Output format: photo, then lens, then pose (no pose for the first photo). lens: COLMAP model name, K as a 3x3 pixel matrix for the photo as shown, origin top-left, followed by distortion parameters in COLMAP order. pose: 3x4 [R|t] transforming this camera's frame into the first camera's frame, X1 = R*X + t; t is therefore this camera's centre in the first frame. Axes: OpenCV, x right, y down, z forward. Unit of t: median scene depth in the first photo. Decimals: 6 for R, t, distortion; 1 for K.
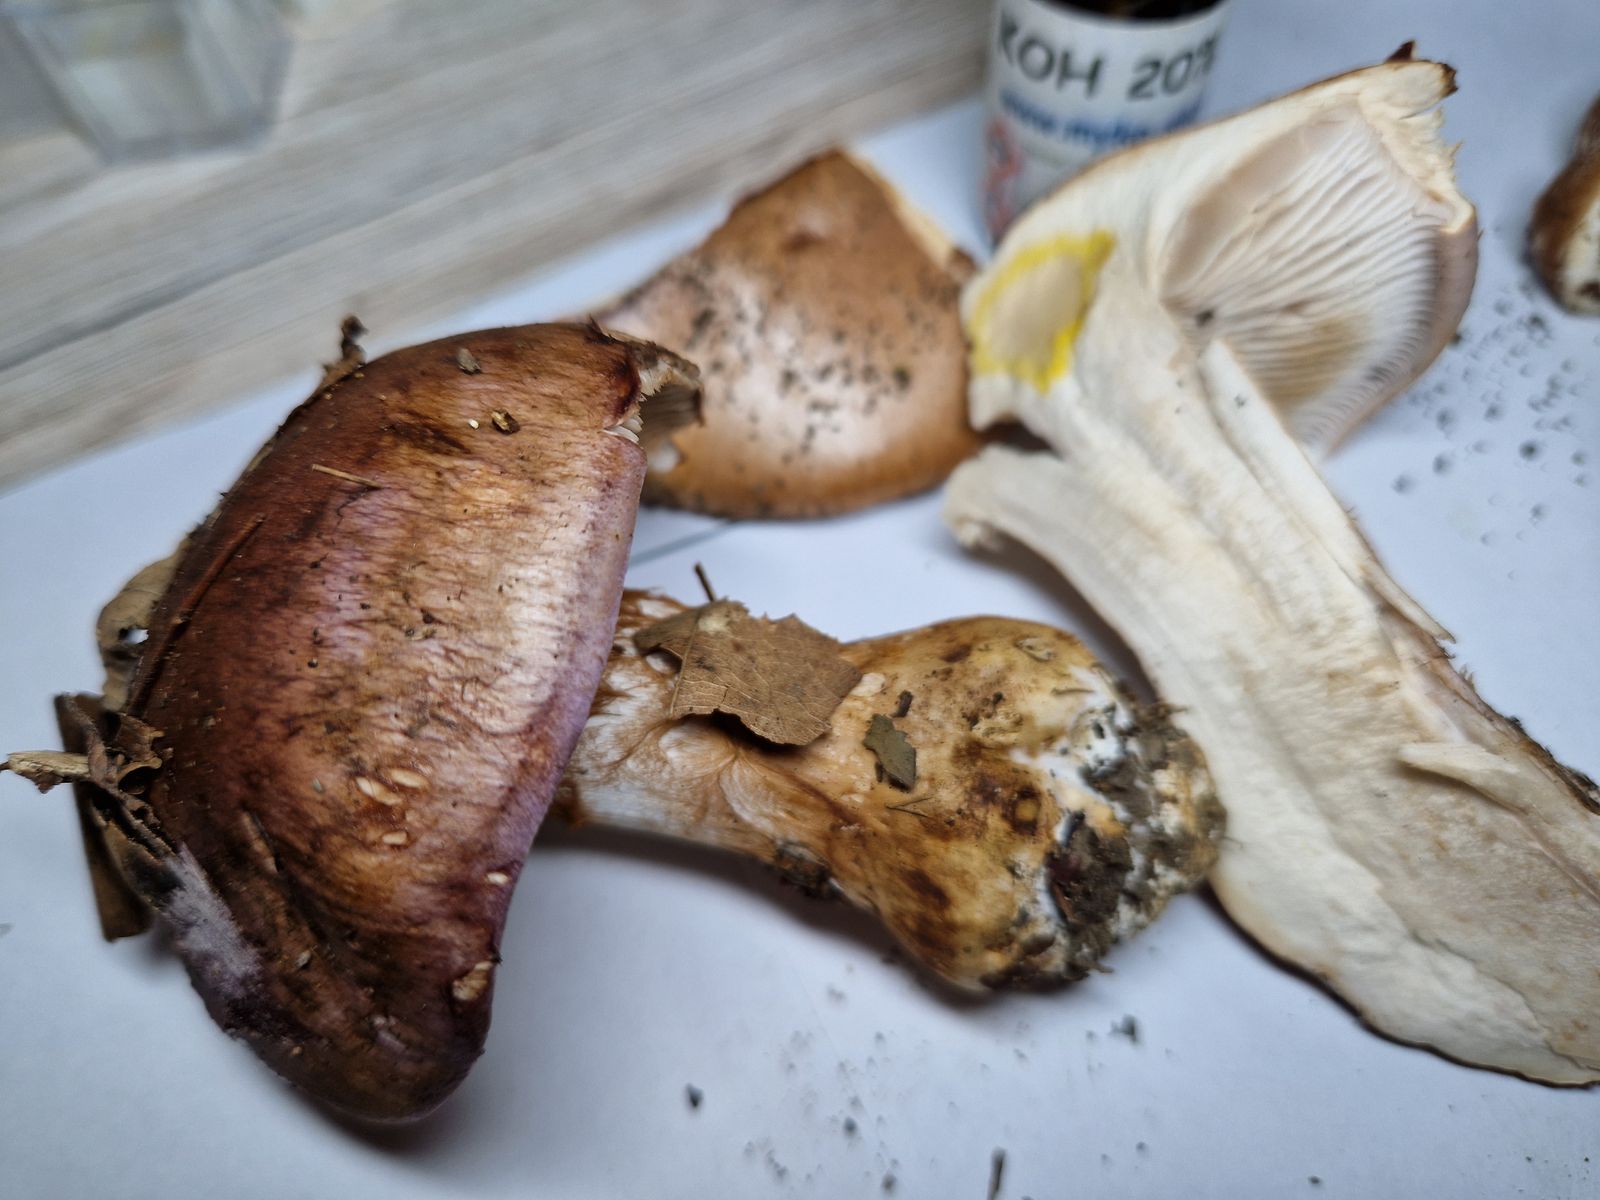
lens RADIAL K [[1091.5, 0, 815.0], [0, 1091.5, 592.0], [0, 0, 1]] dist [-0.035311, 0.002048]
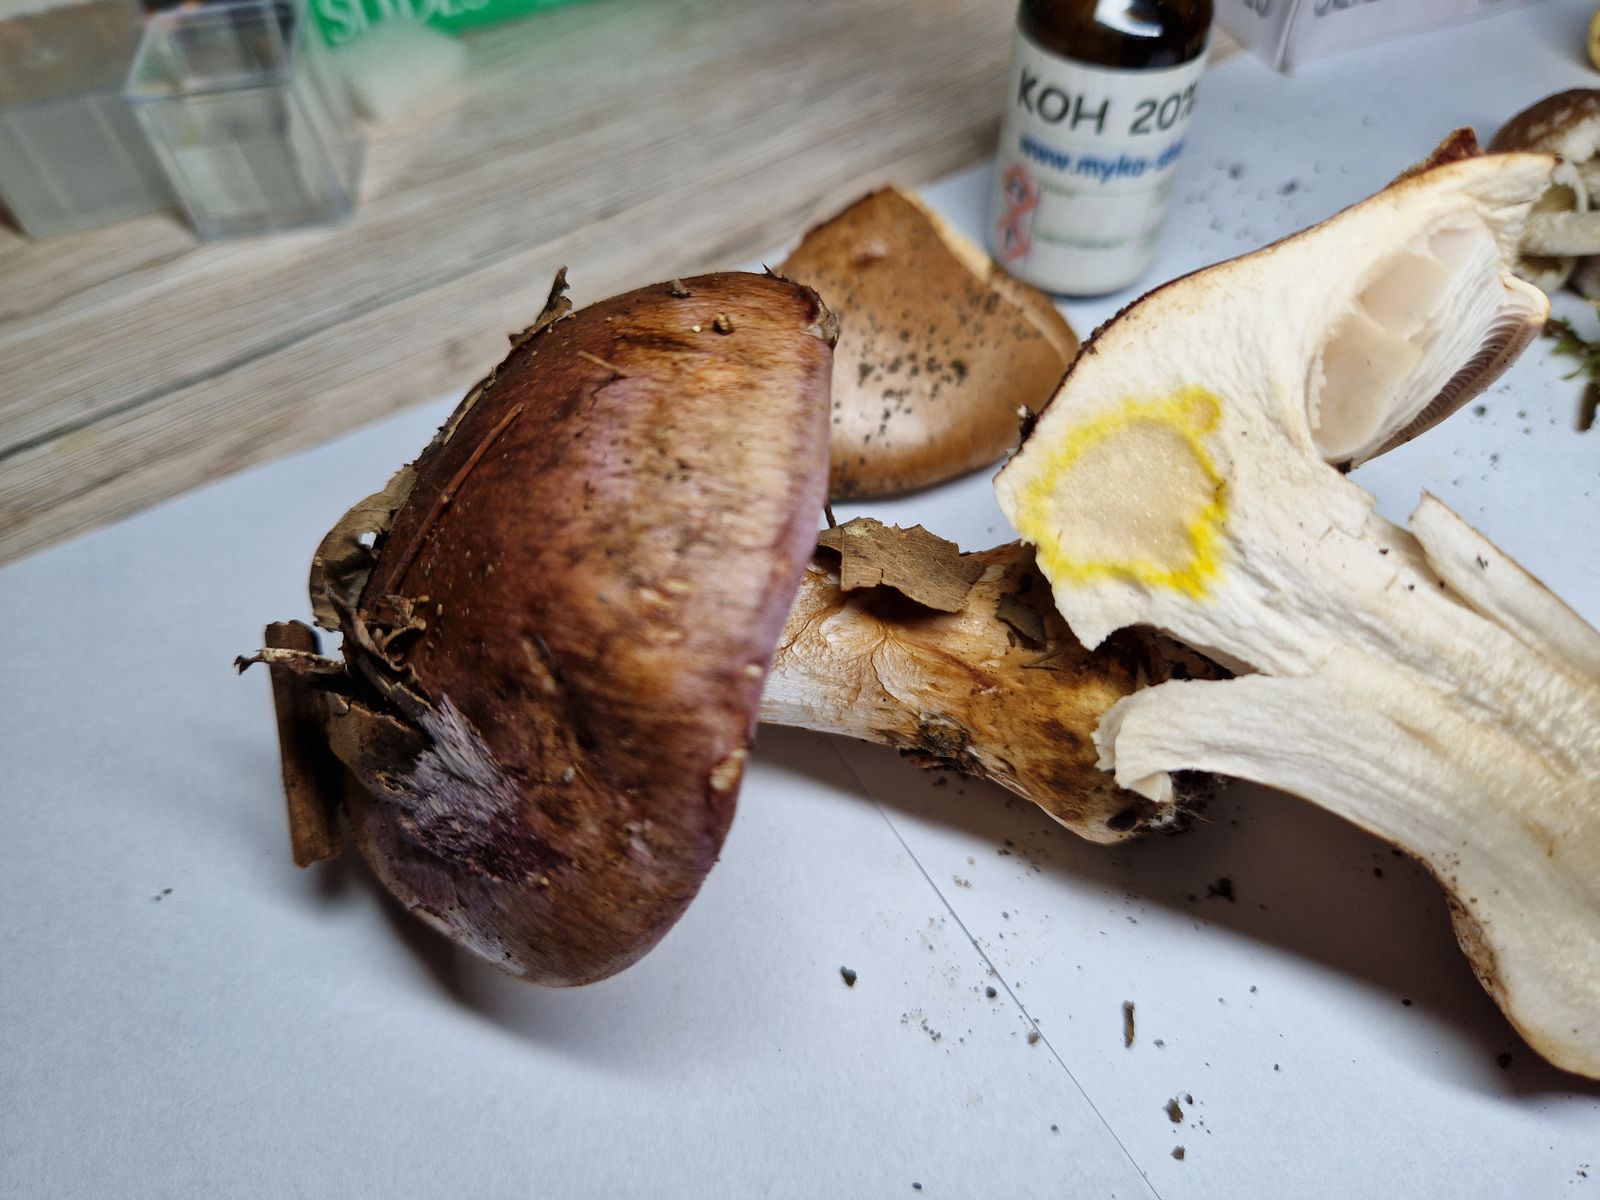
lens RADIAL K [[1091.5, 0, 806.6], [0, 1091.5, 594.0], [0, 0, 1]] dist [-0.035311, 0.002048]
pose [[0.996910, -0.049647, 0.060866, -0.206760], [0.057352, 0.989565, -0.132179, 0.233012], [-0.053669, 0.135262, 0.989355, -0.139702]]
